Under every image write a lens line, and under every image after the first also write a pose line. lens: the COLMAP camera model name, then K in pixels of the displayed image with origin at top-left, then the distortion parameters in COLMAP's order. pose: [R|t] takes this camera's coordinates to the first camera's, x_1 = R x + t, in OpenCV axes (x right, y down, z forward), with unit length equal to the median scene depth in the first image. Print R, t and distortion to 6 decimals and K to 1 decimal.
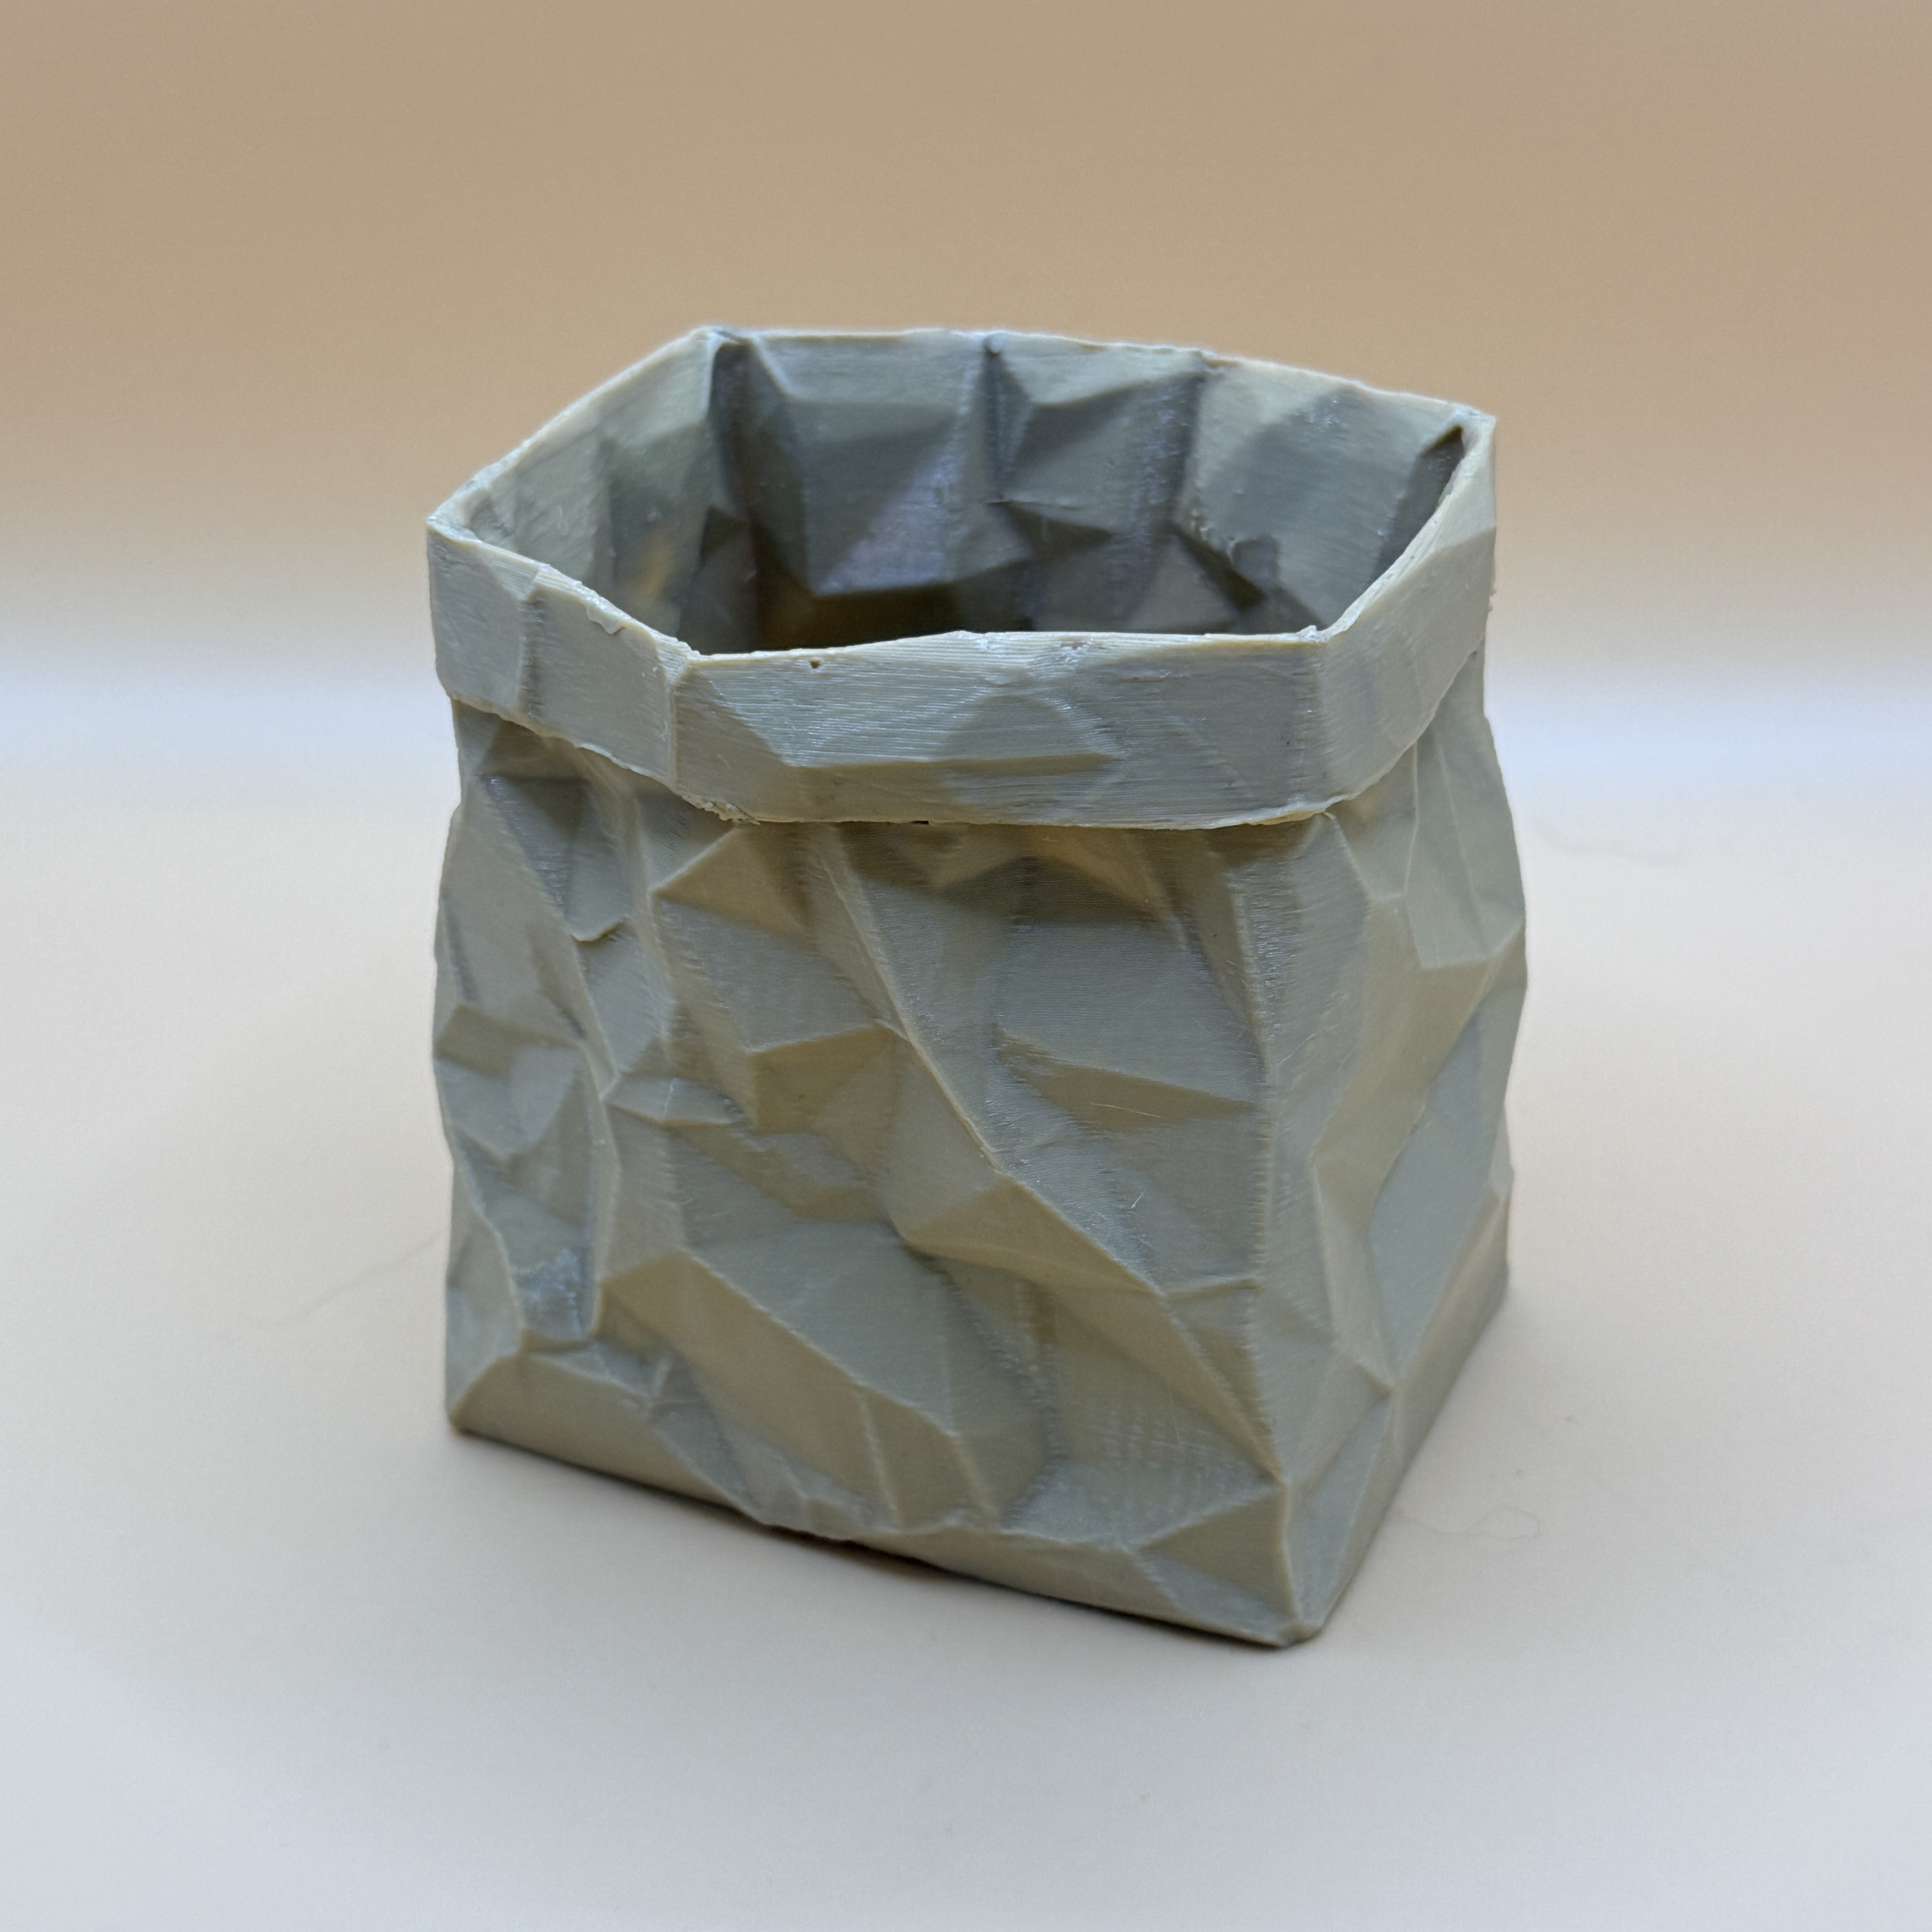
lens RADIAL K [[3475.2, 0, 1039.1], [0, 3475.2, 963.2], [0, 0, 1]] dist [0.224612, 0.041022]
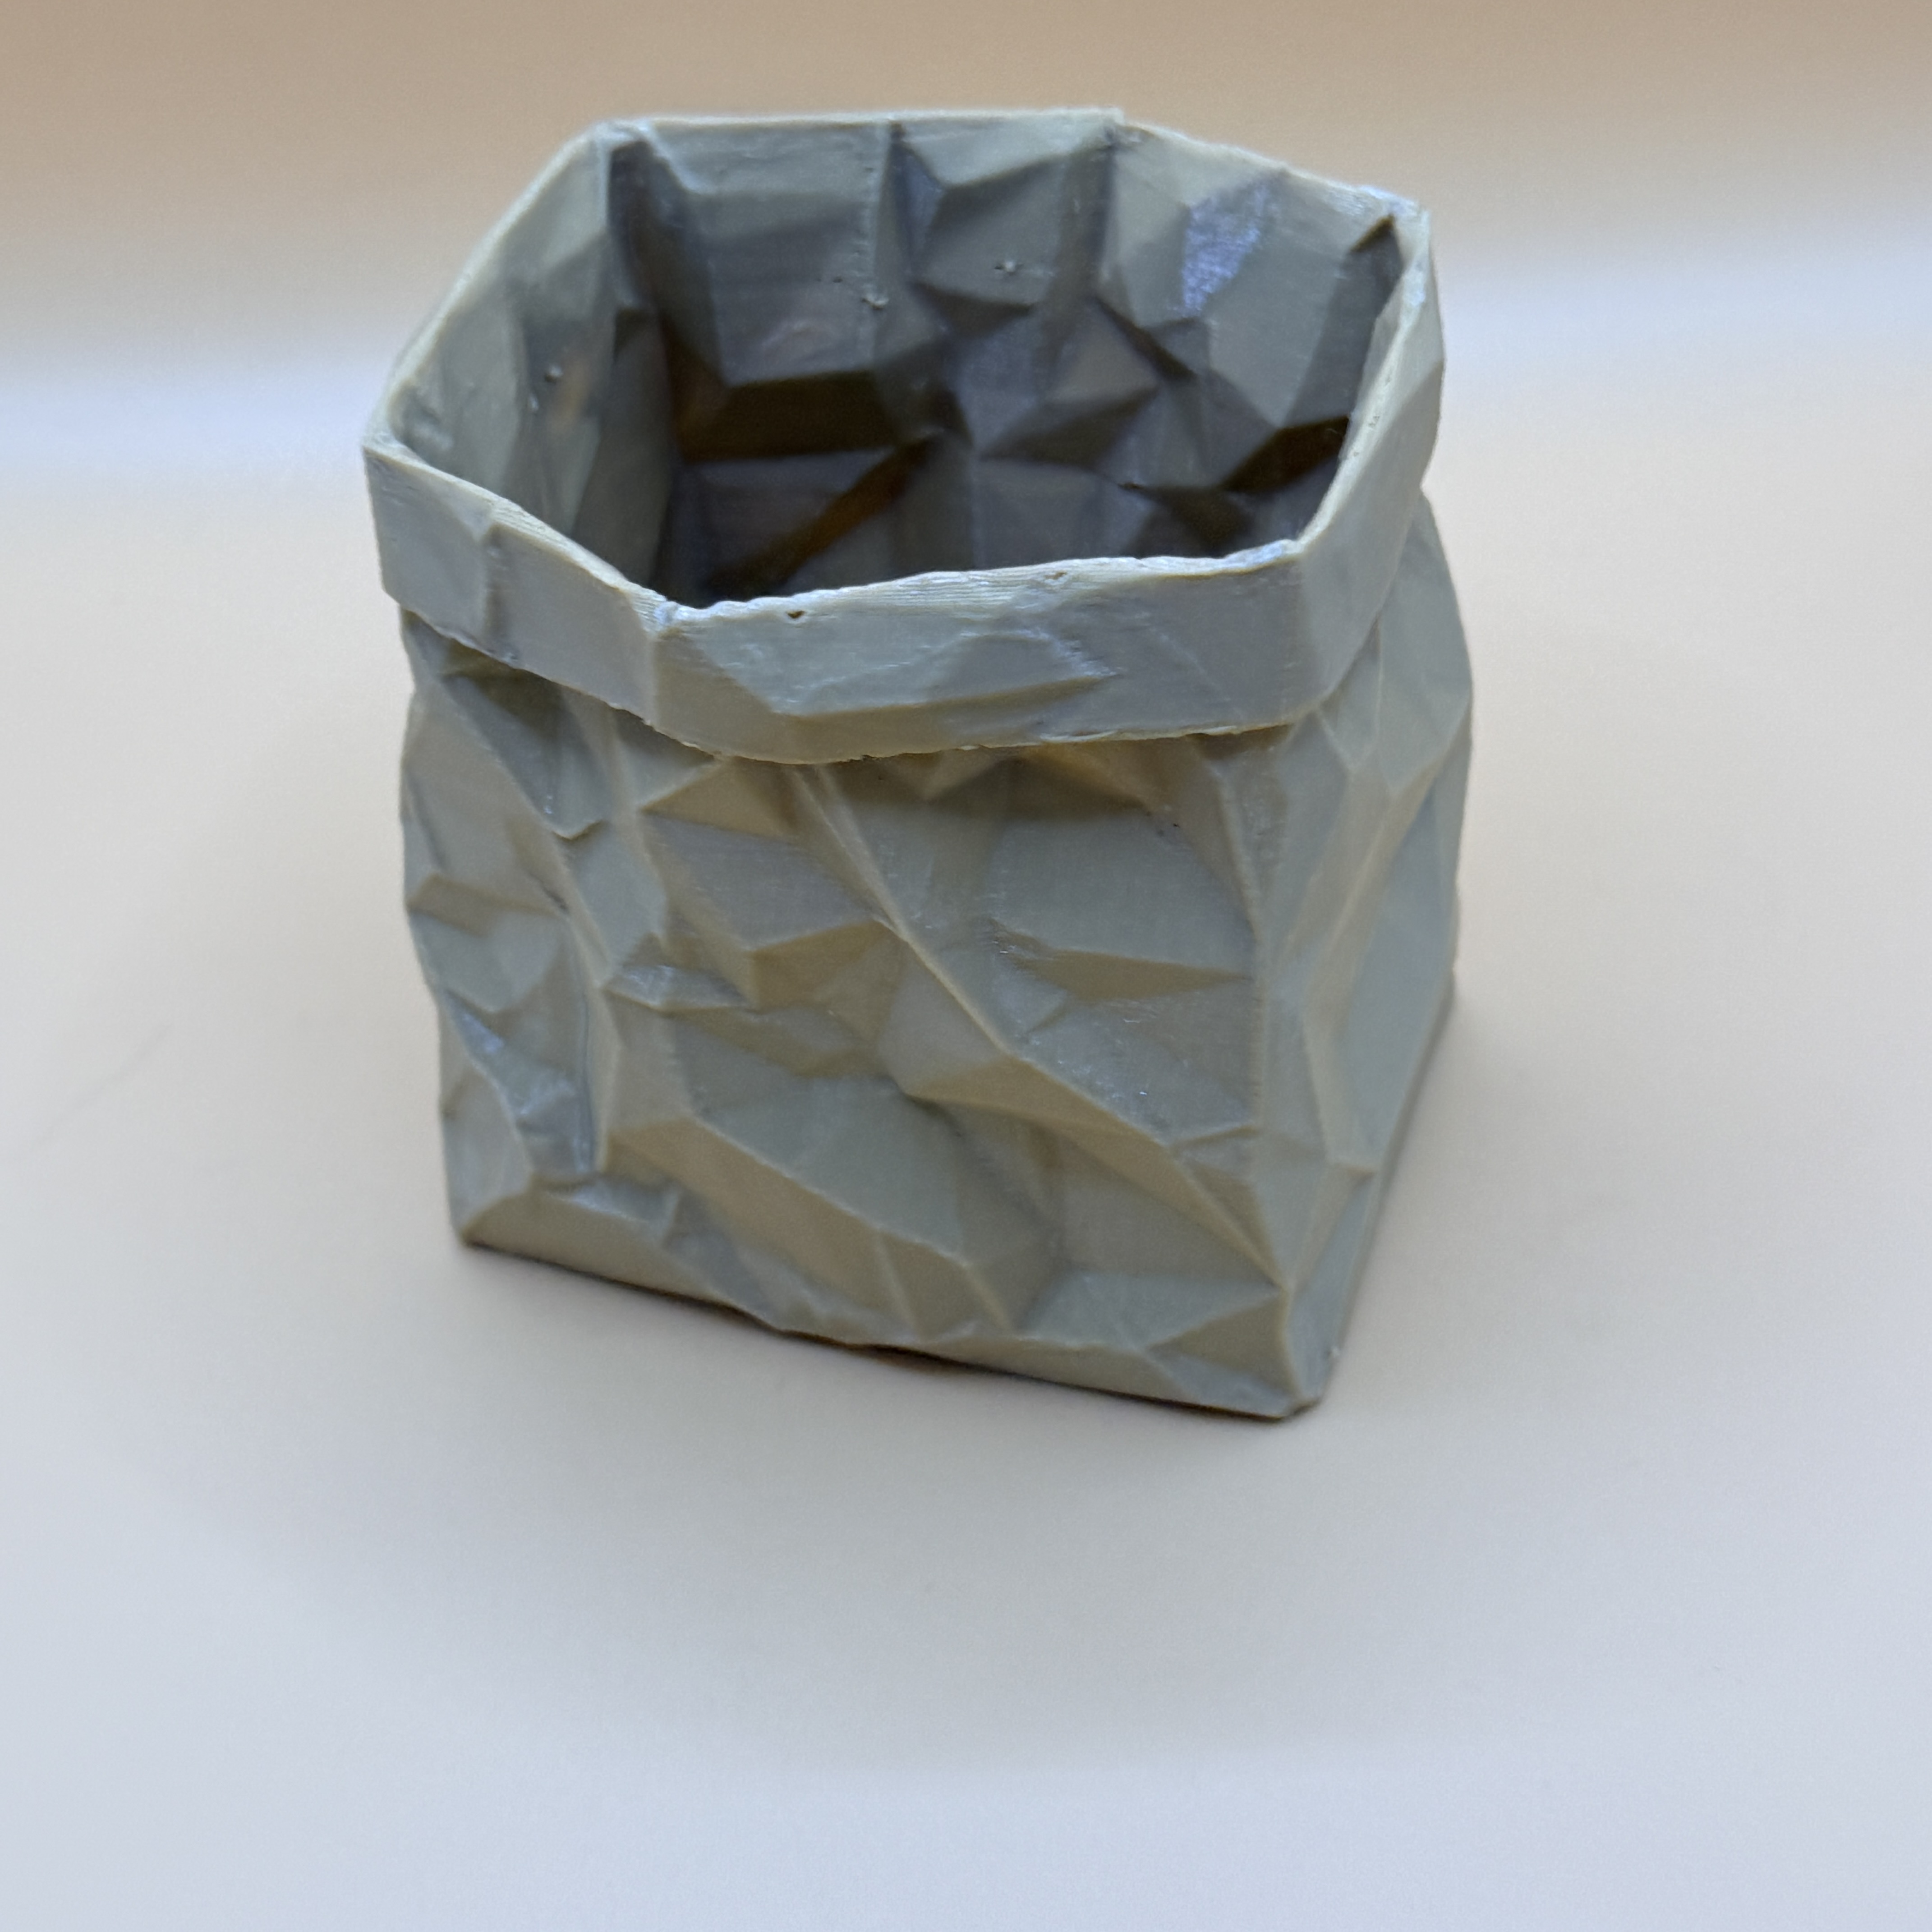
lens RADIAL K [[3475.2, 0, 1039.1], [0, 3475.2, 963.2], [0, 0, 1]] dist [0.224612, 0.041022]
pose [[0.994773, -0.085885, 0.055229, -0.053750], [0.071260, 0.971300, 0.226932, -0.191655], [-0.073134, -0.221810, 0.972343, 0.004618]]
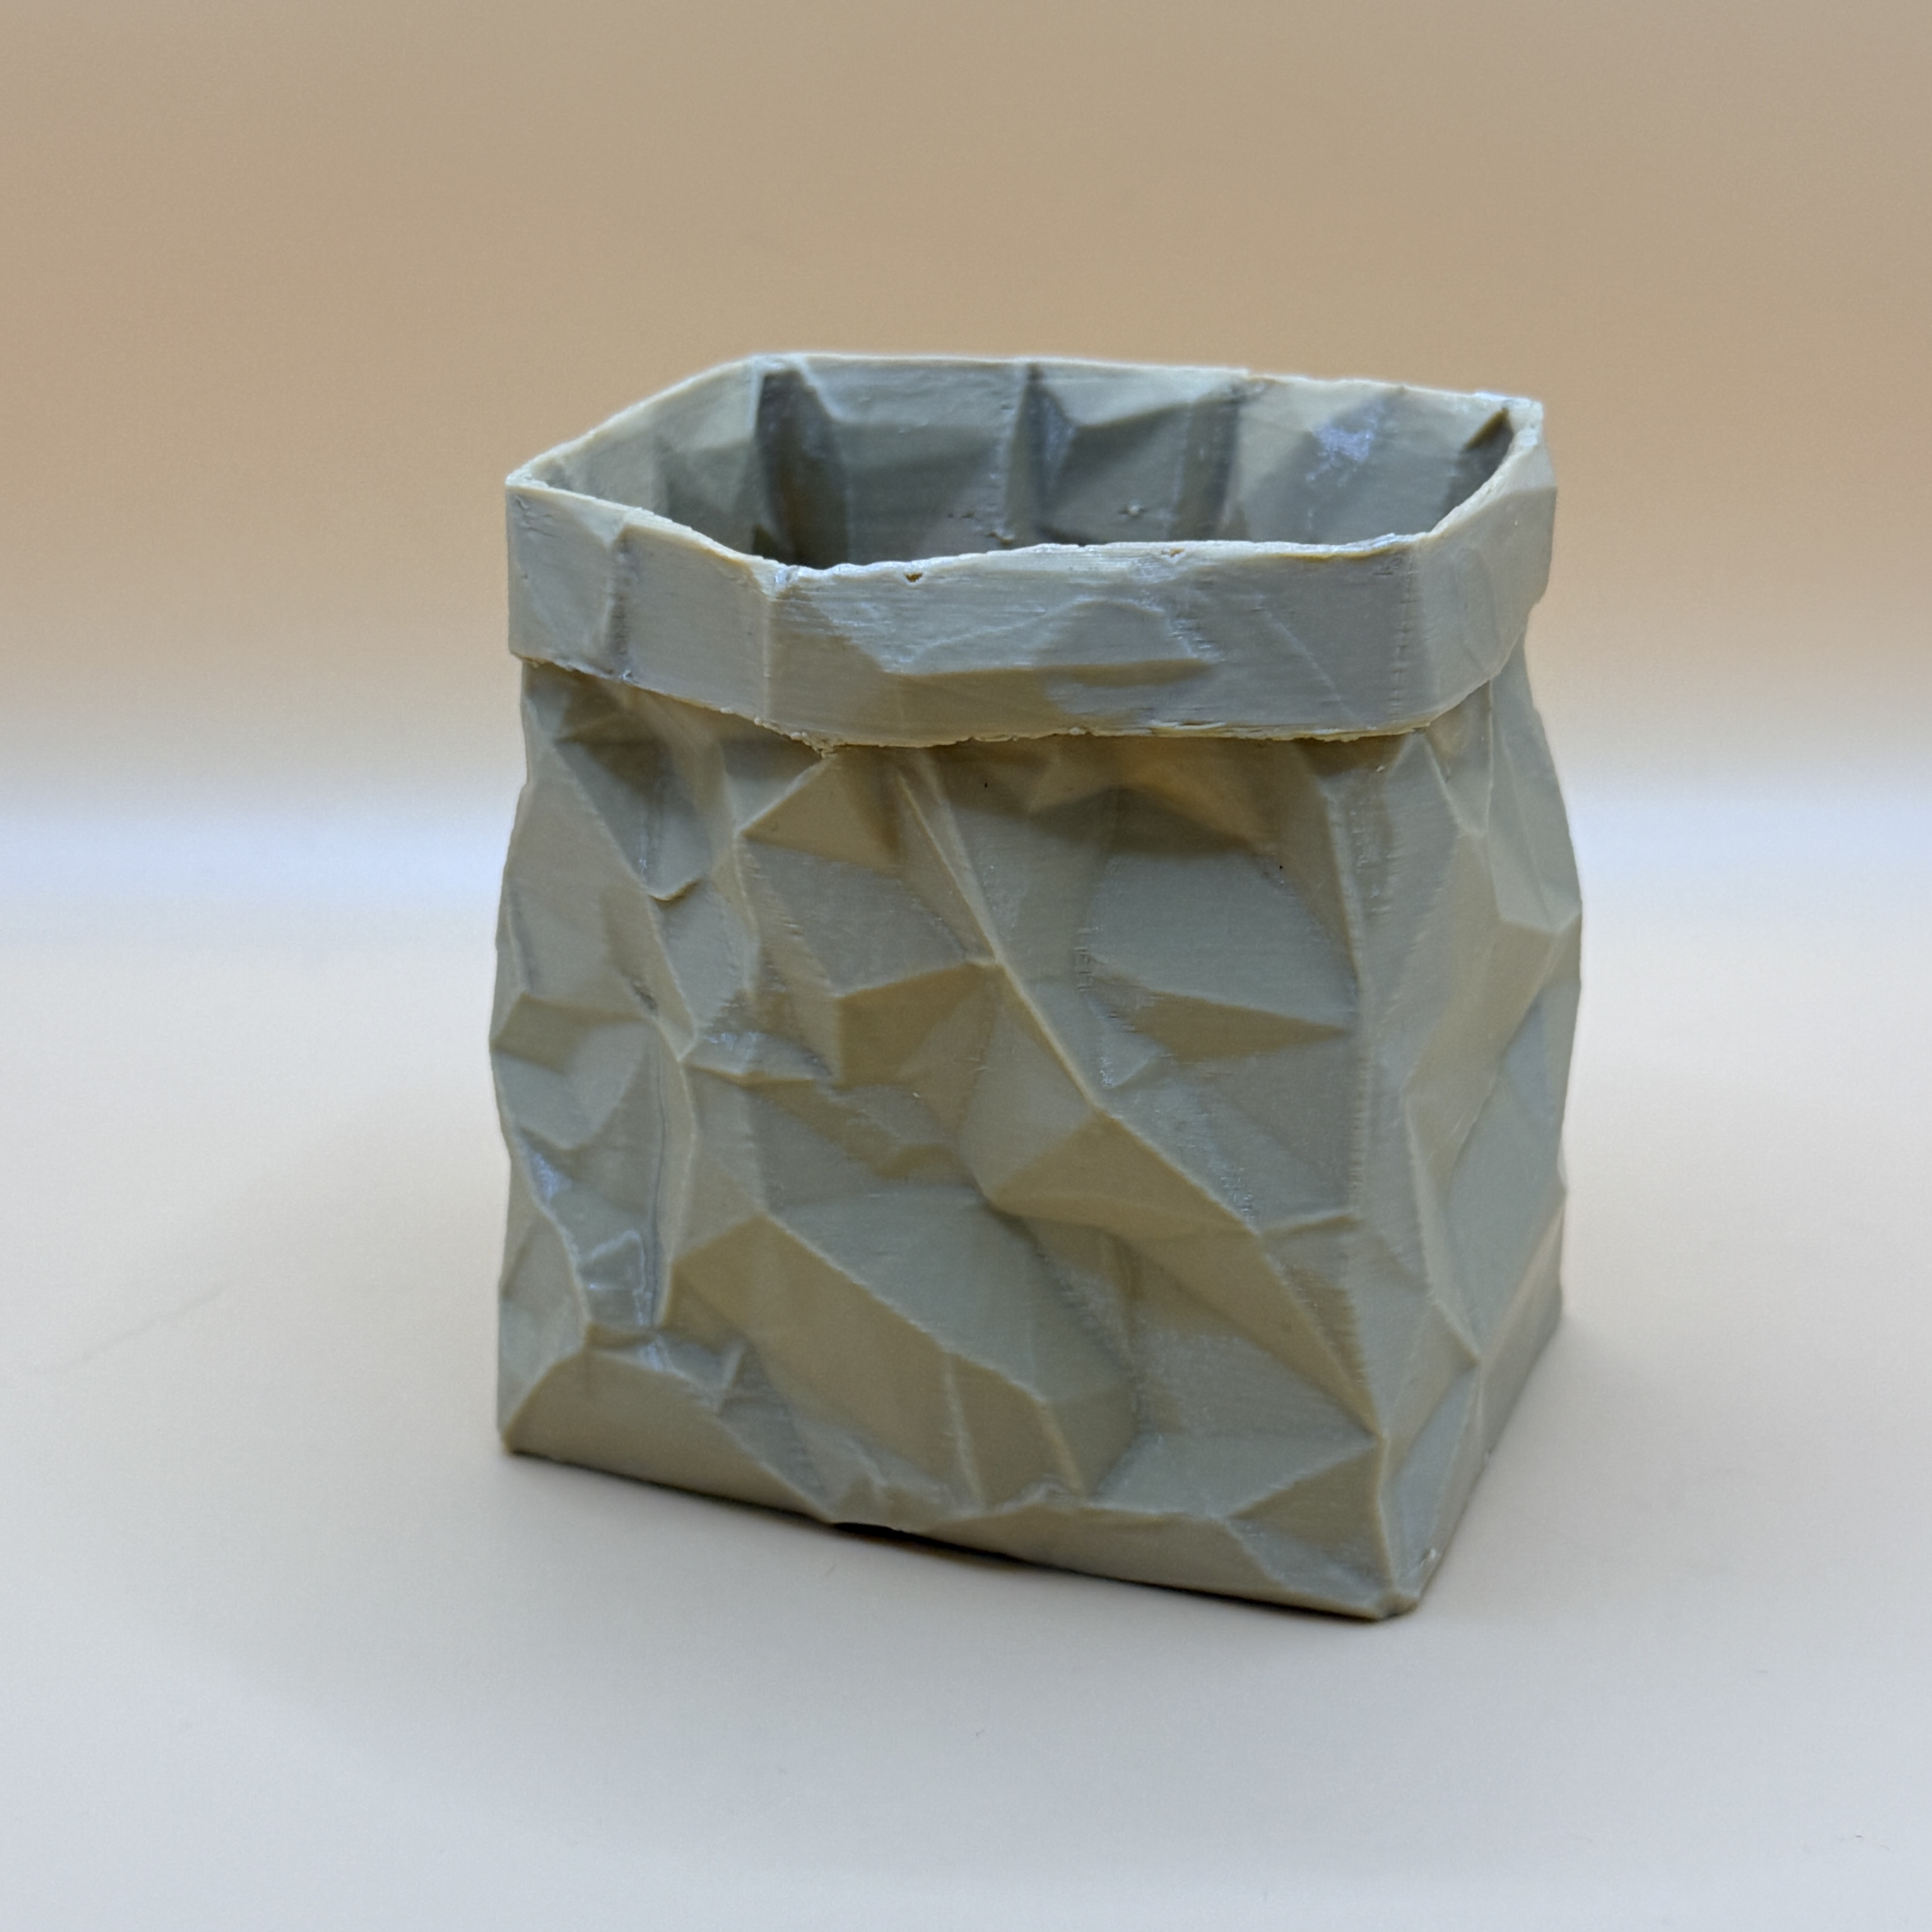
lens RADIAL K [[3475.2, 0, 1039.1], [0, 3475.2, 963.2], [0, 0, 1]] dist [0.224612, 0.041022]
pose [[0.998785, -0.014976, 0.046939, -0.070489], [0.020702, 0.992068, -0.123982, 0.137941], [-0.044710, 0.124803, 0.991174, 0.013287]]
